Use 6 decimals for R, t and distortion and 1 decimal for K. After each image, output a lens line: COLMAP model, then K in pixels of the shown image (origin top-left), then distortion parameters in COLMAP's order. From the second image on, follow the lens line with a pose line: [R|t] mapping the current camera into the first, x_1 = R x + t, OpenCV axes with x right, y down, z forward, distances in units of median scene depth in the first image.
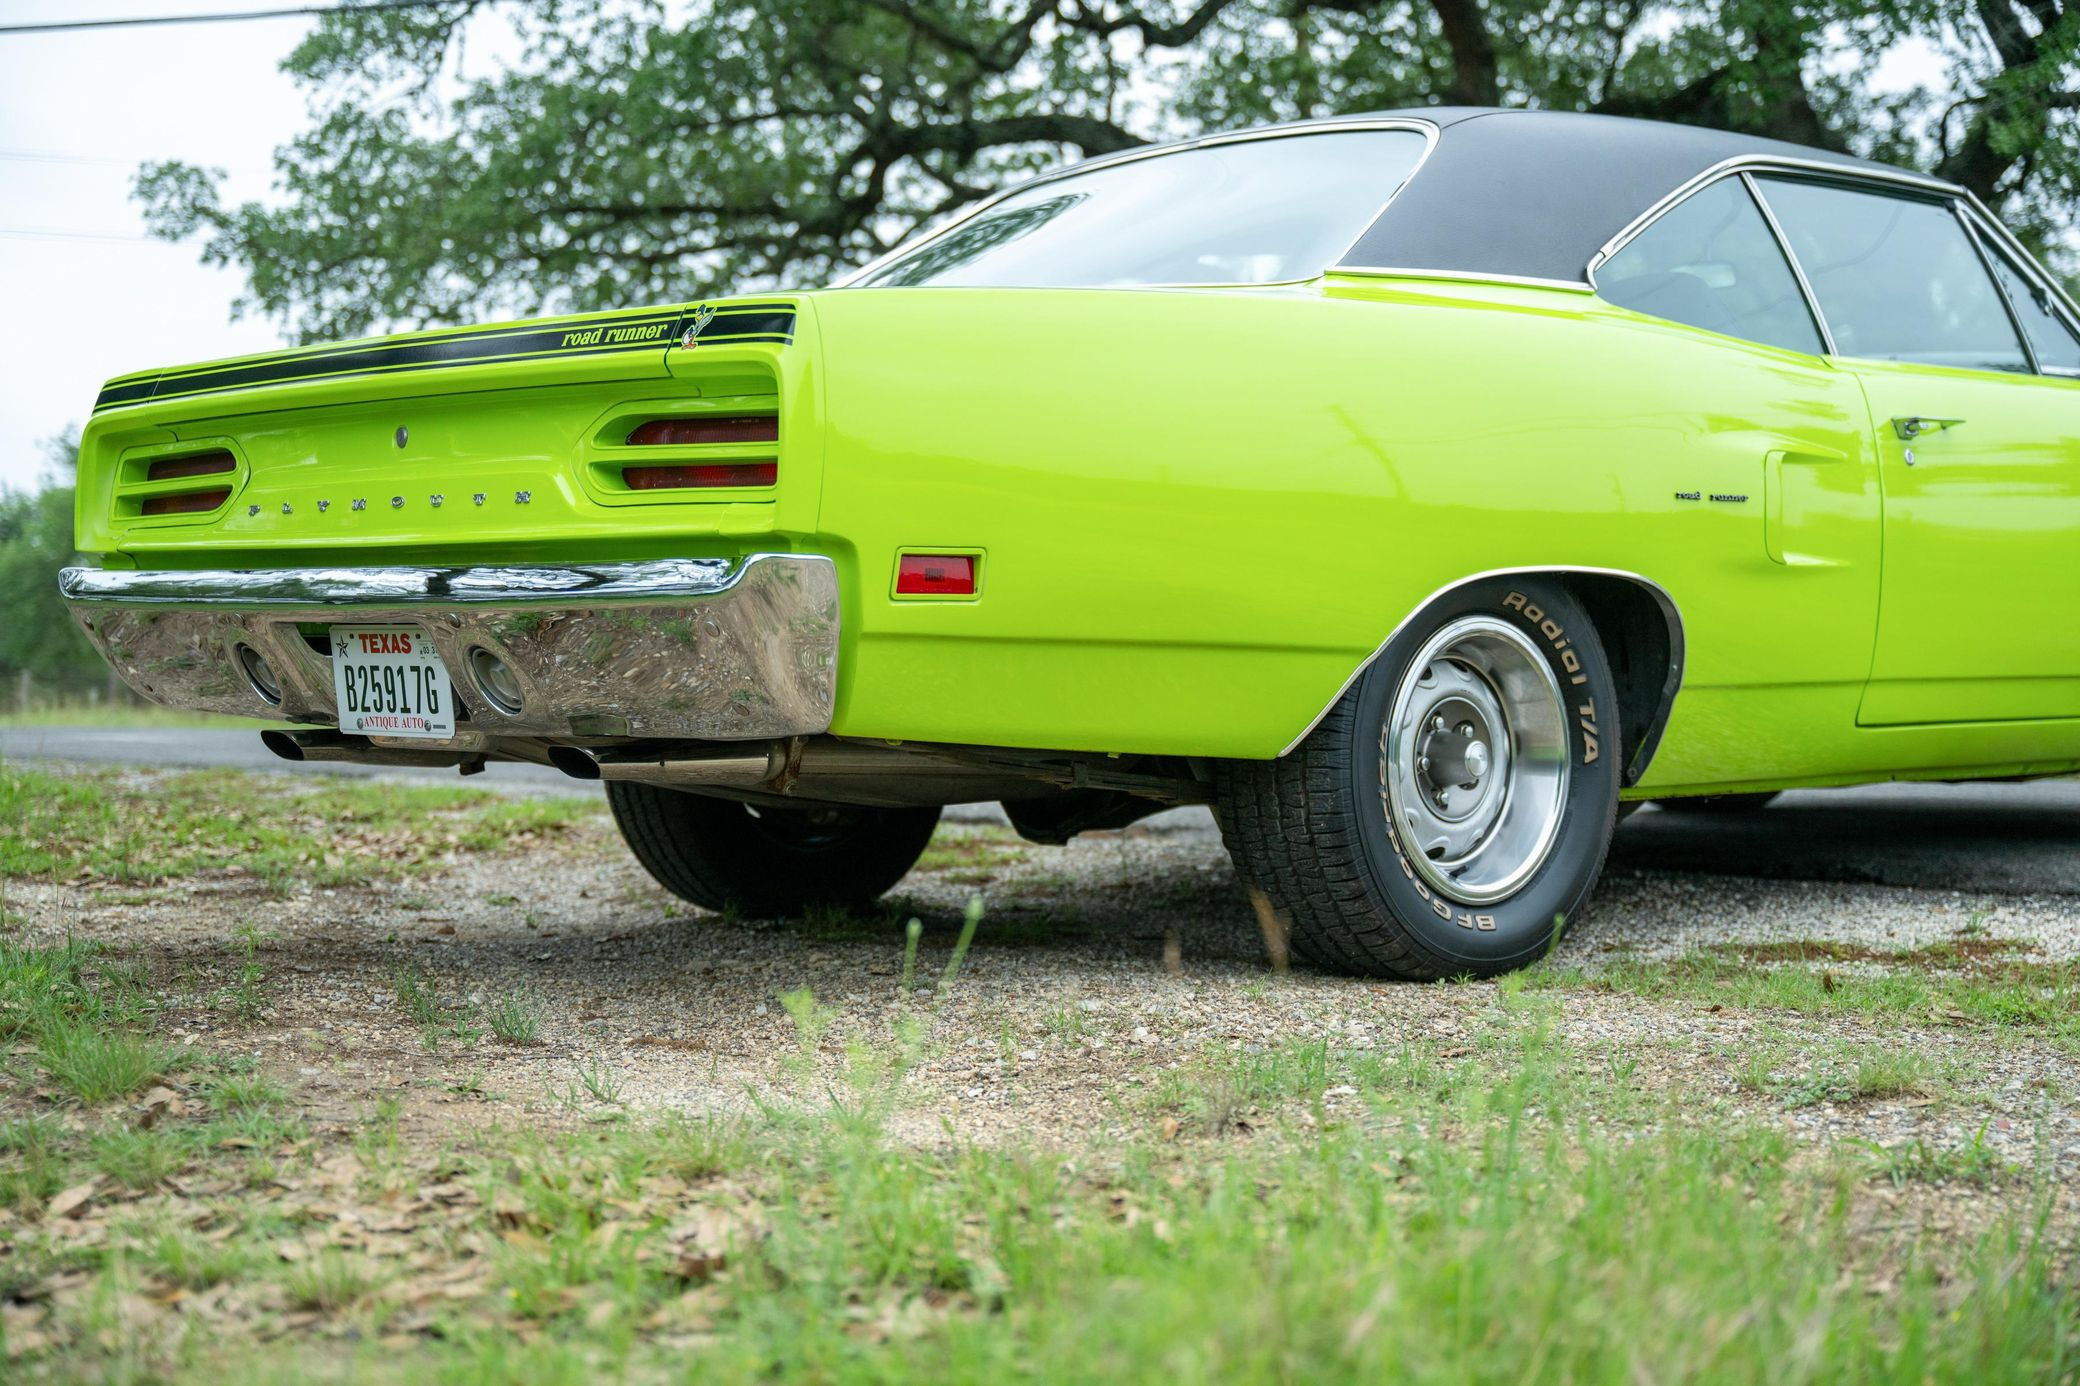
lens RADIAL K [[2937.6, 0, 1039.9], [0, 2937.6, 698.0], [0, 0, 1]] dist [-0.018051, 0.000000]
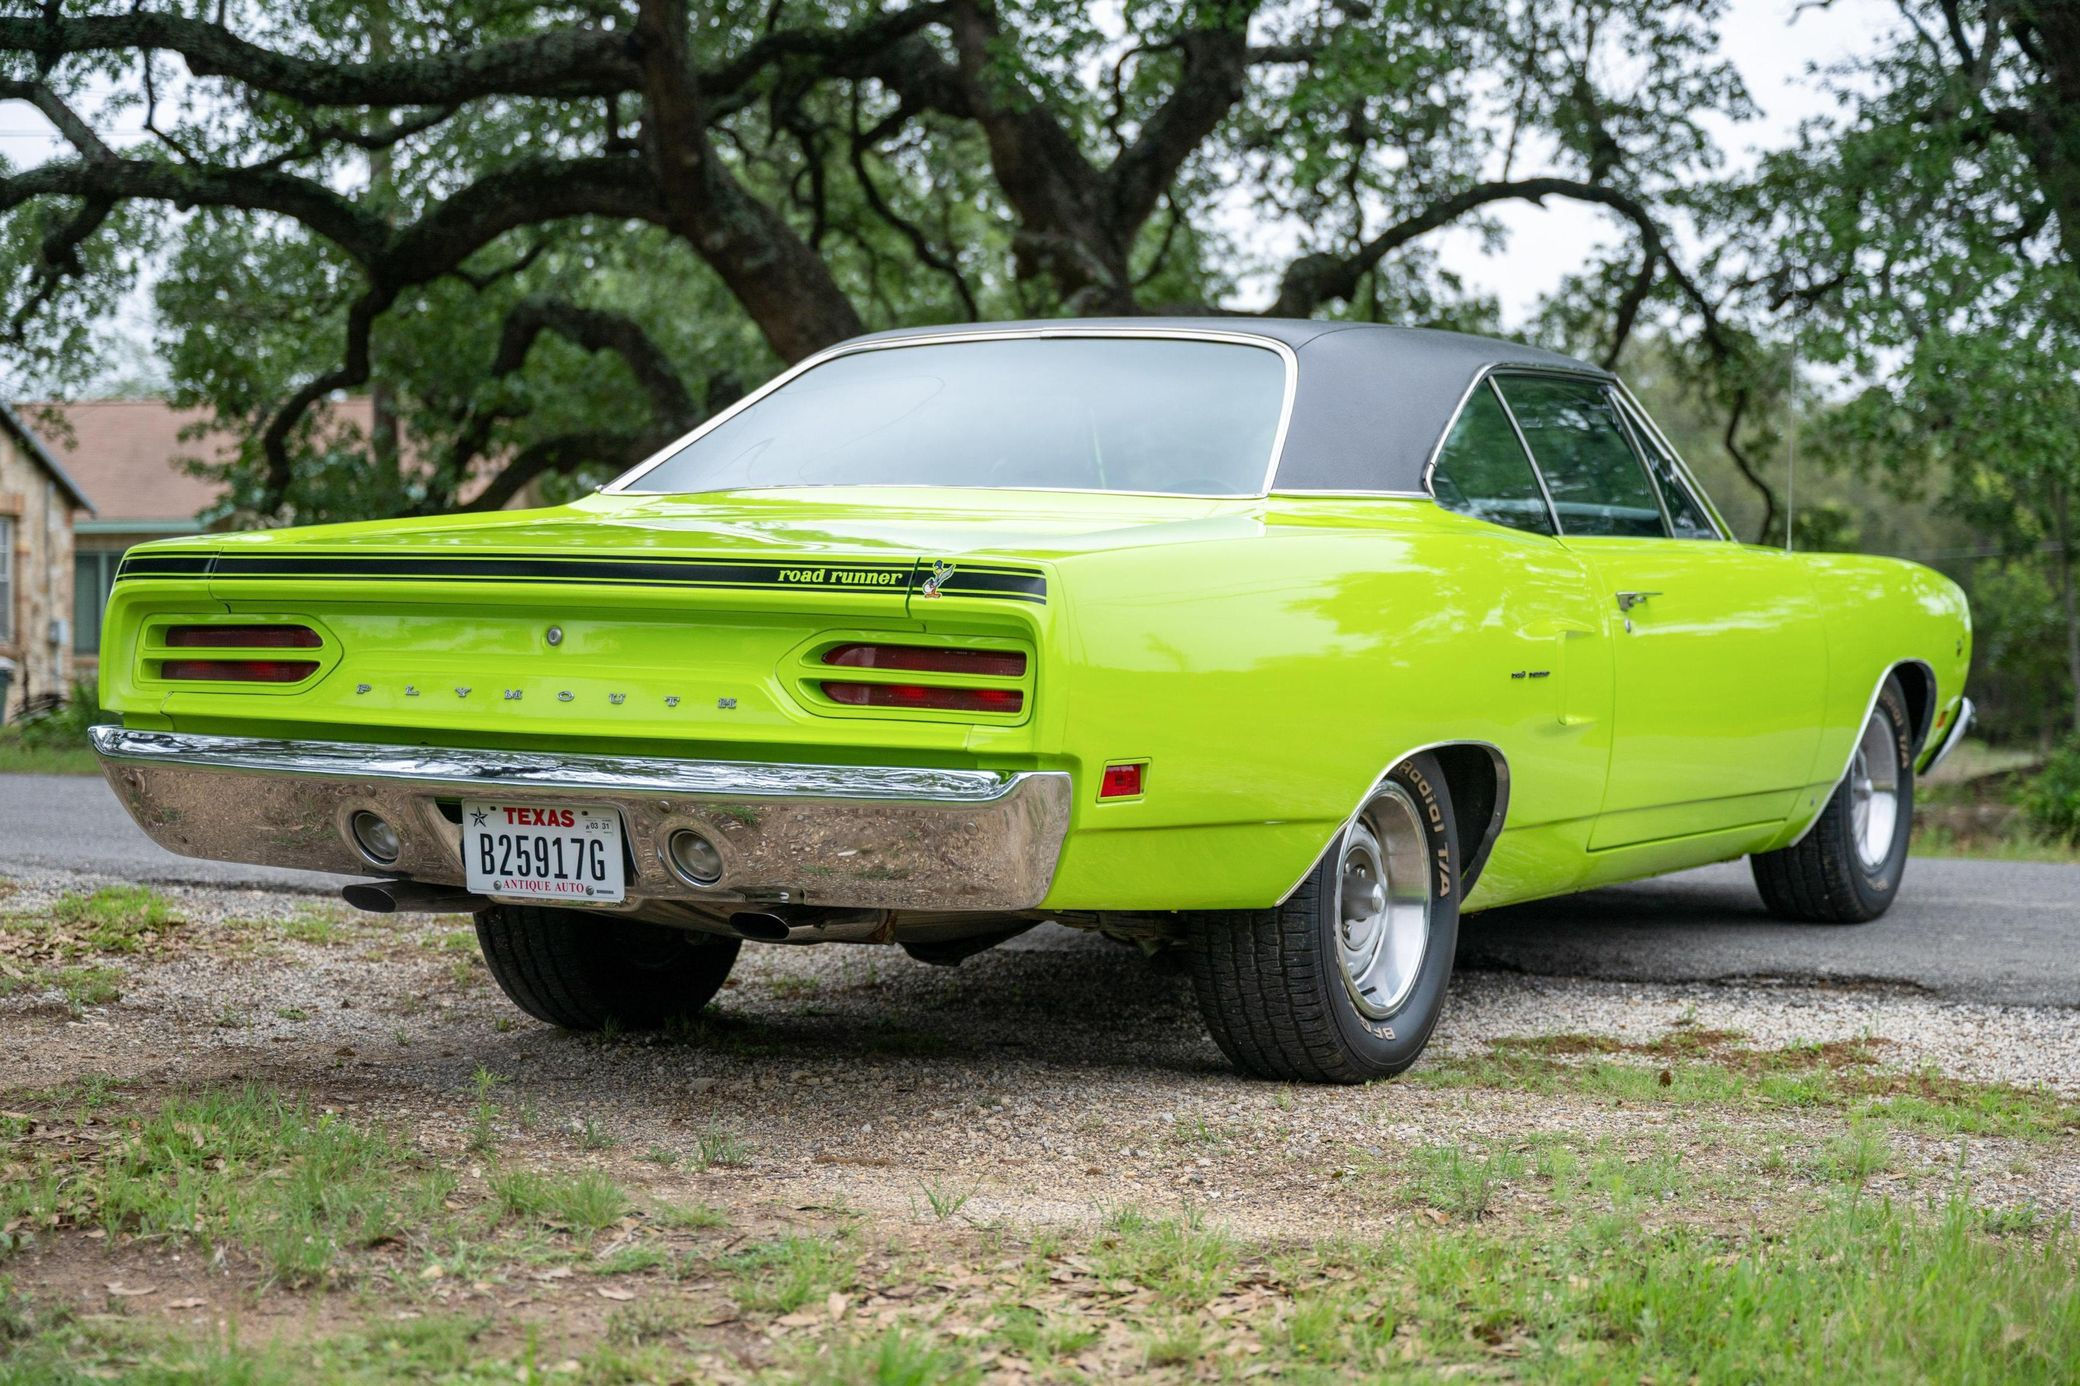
lens RADIAL K [[3550.3, 0, 1038.5], [0, 3550.3, 679.4], [0, 0, 1]] dist [-0.024815, 0.000000]
pose [[0.951869, 0.004706, 0.306470, -0.456465], [-0.005486, 0.999984, 0.001685, -0.074727], [-0.306457, -0.003285, 0.951879, -0.368499]]
